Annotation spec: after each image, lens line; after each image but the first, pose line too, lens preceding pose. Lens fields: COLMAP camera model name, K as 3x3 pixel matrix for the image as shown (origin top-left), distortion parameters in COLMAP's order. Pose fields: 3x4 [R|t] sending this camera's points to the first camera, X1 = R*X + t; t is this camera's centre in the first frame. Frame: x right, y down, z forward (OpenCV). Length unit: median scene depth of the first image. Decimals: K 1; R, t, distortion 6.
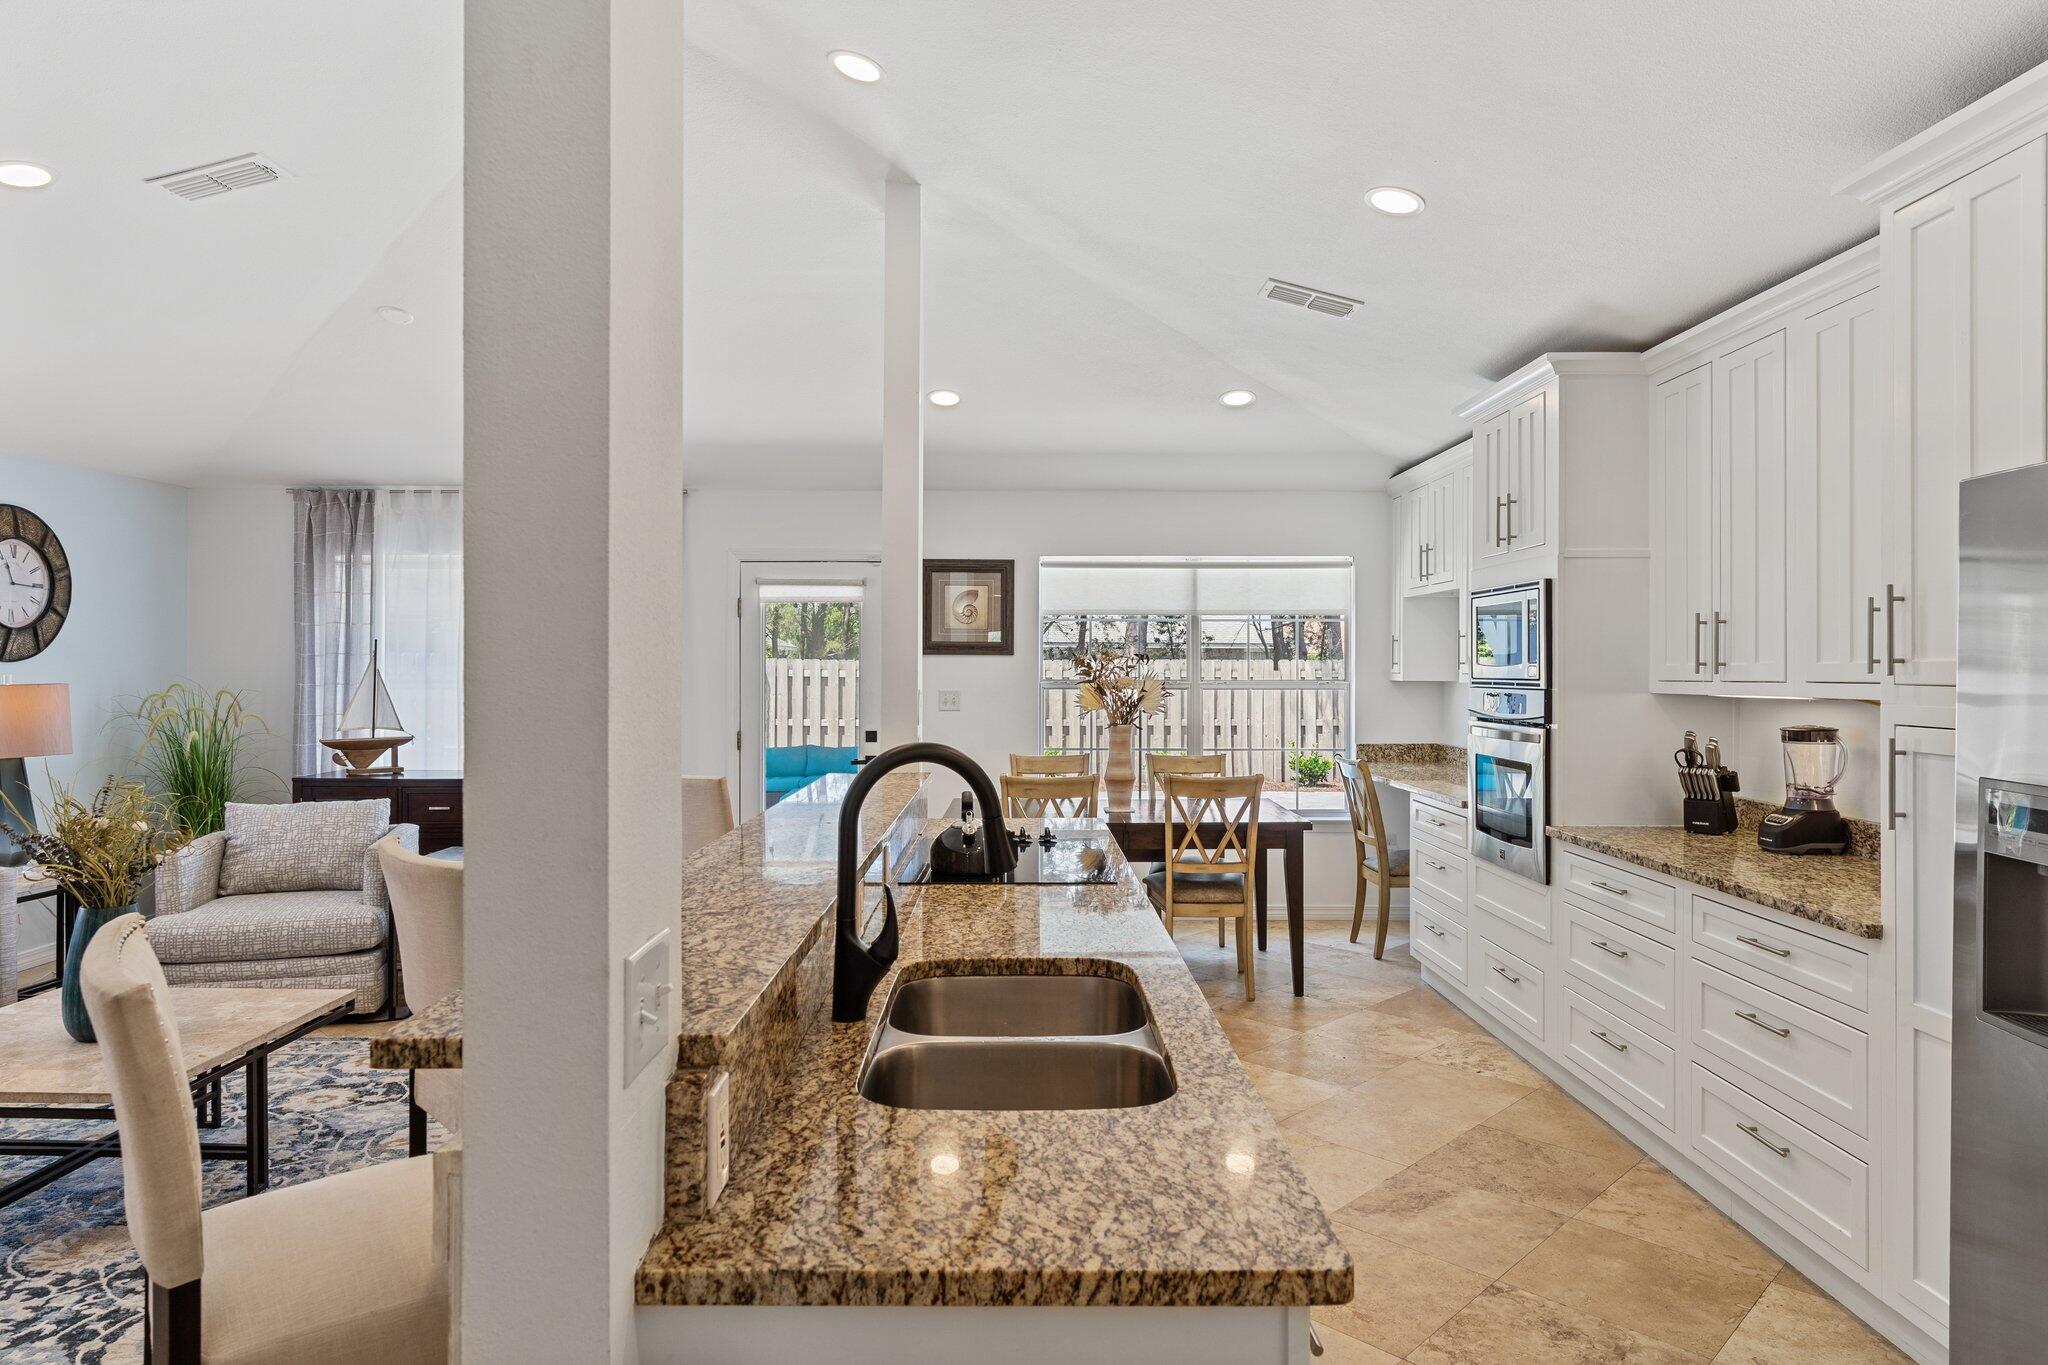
lens RADIAL K [[1211.8, 0, 1020.9], [0, 1211.8, 657.1], [0, 0, 1]] dist [-0.001674, 0.000972]
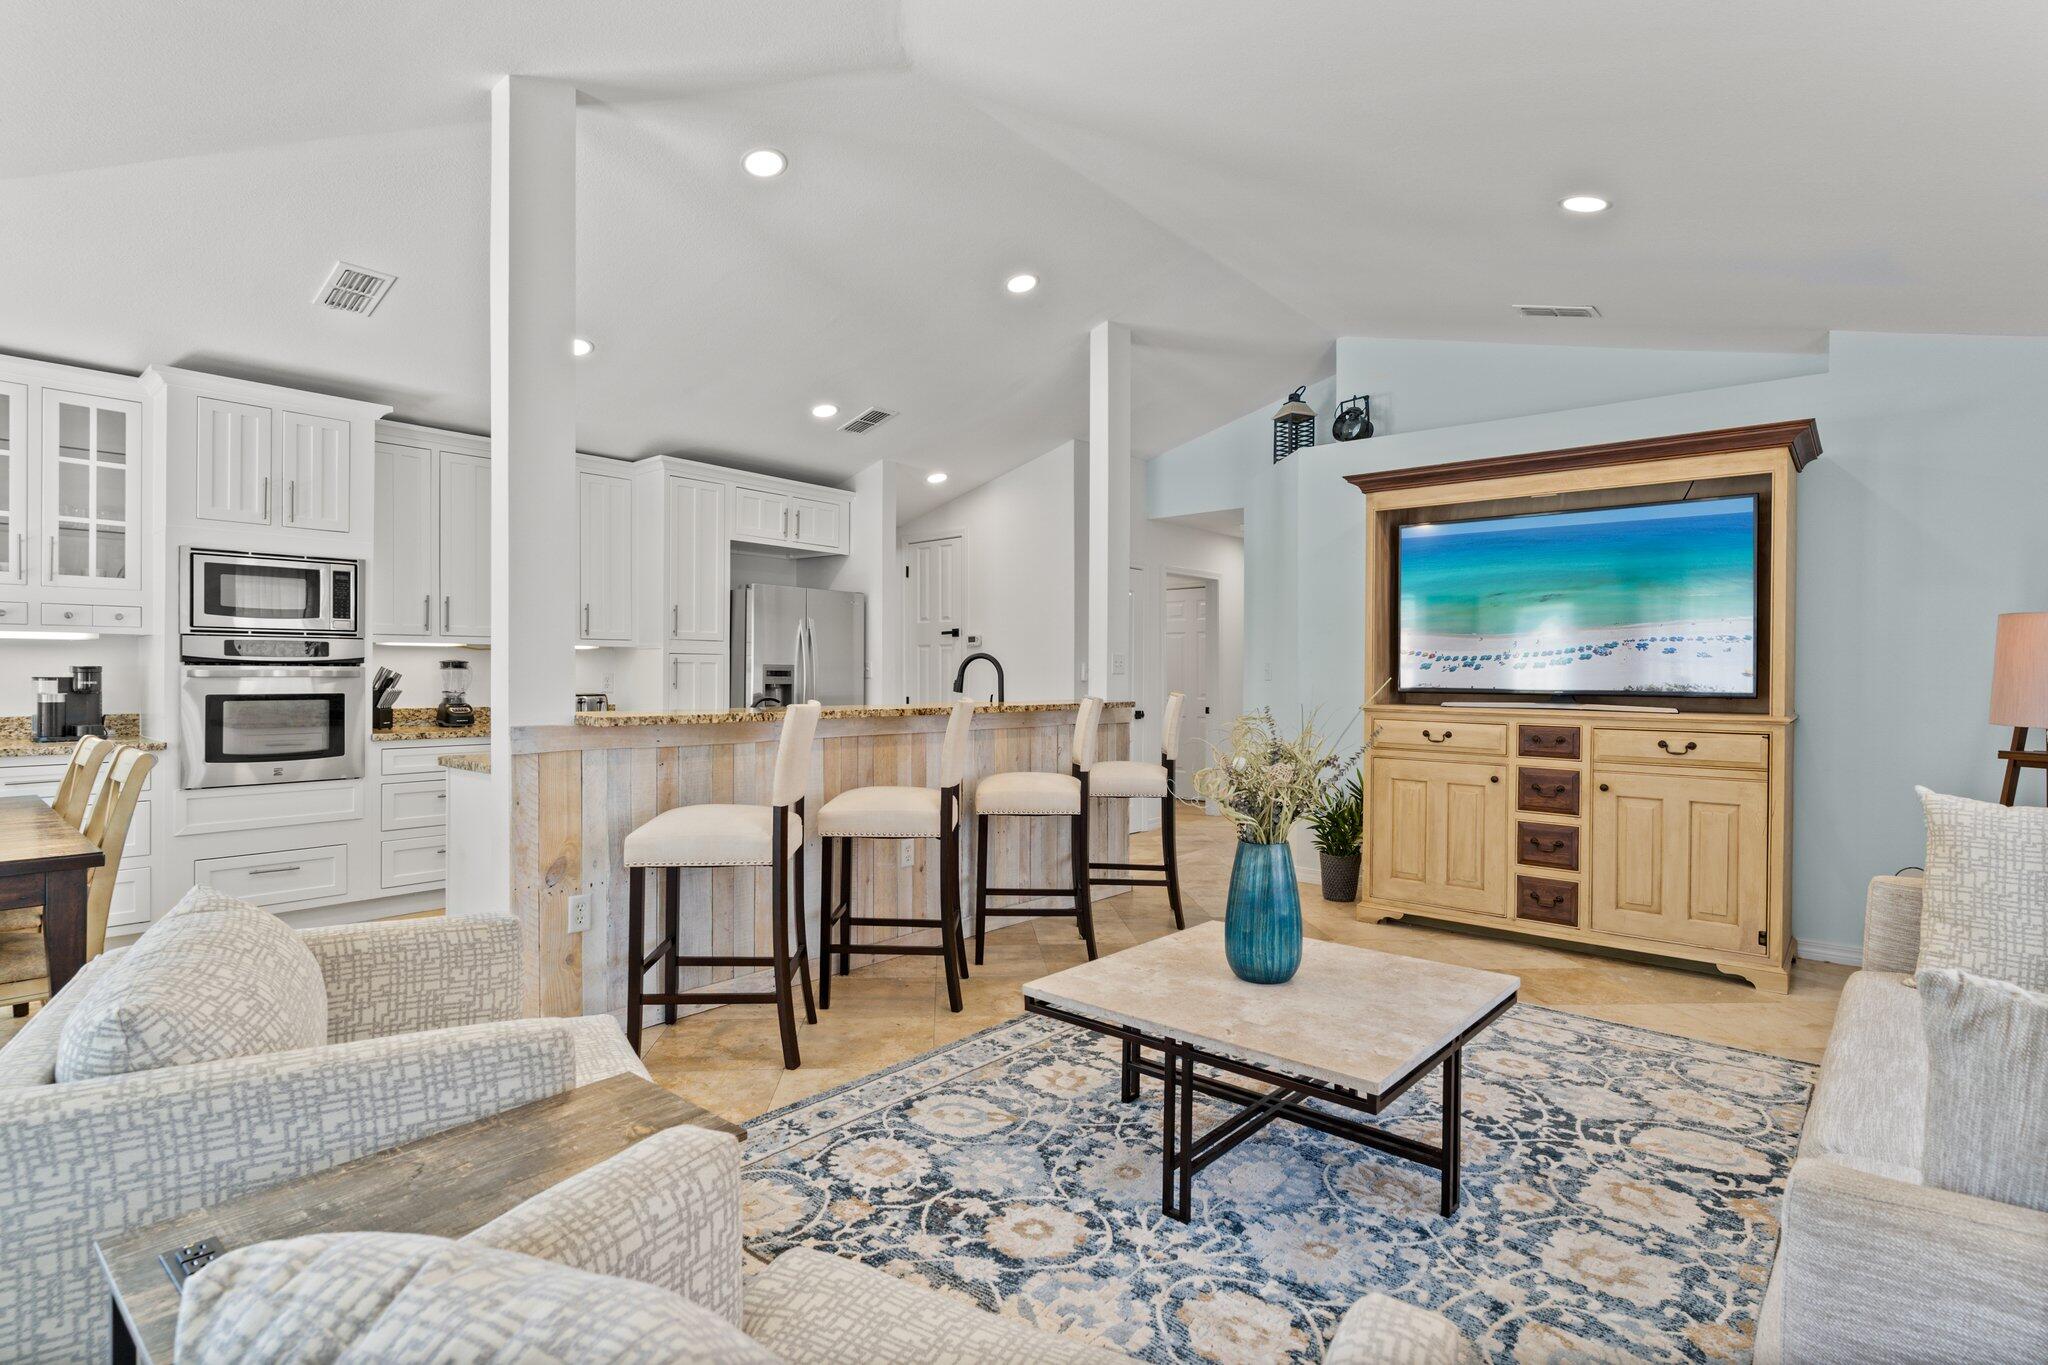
lens RADIAL K [[1007.3, 0, 1024.0], [0, 1007.3, 682.5], [0, 0, 1]] dist [0.000594, 0.001452]
pose [[-0.758323, -0.012831, 0.651753, -0.692750], [-0.012657, 0.999908, 0.004958, 0.048147], [-0.651756, -0.004489, -0.758415, 1.061959]]
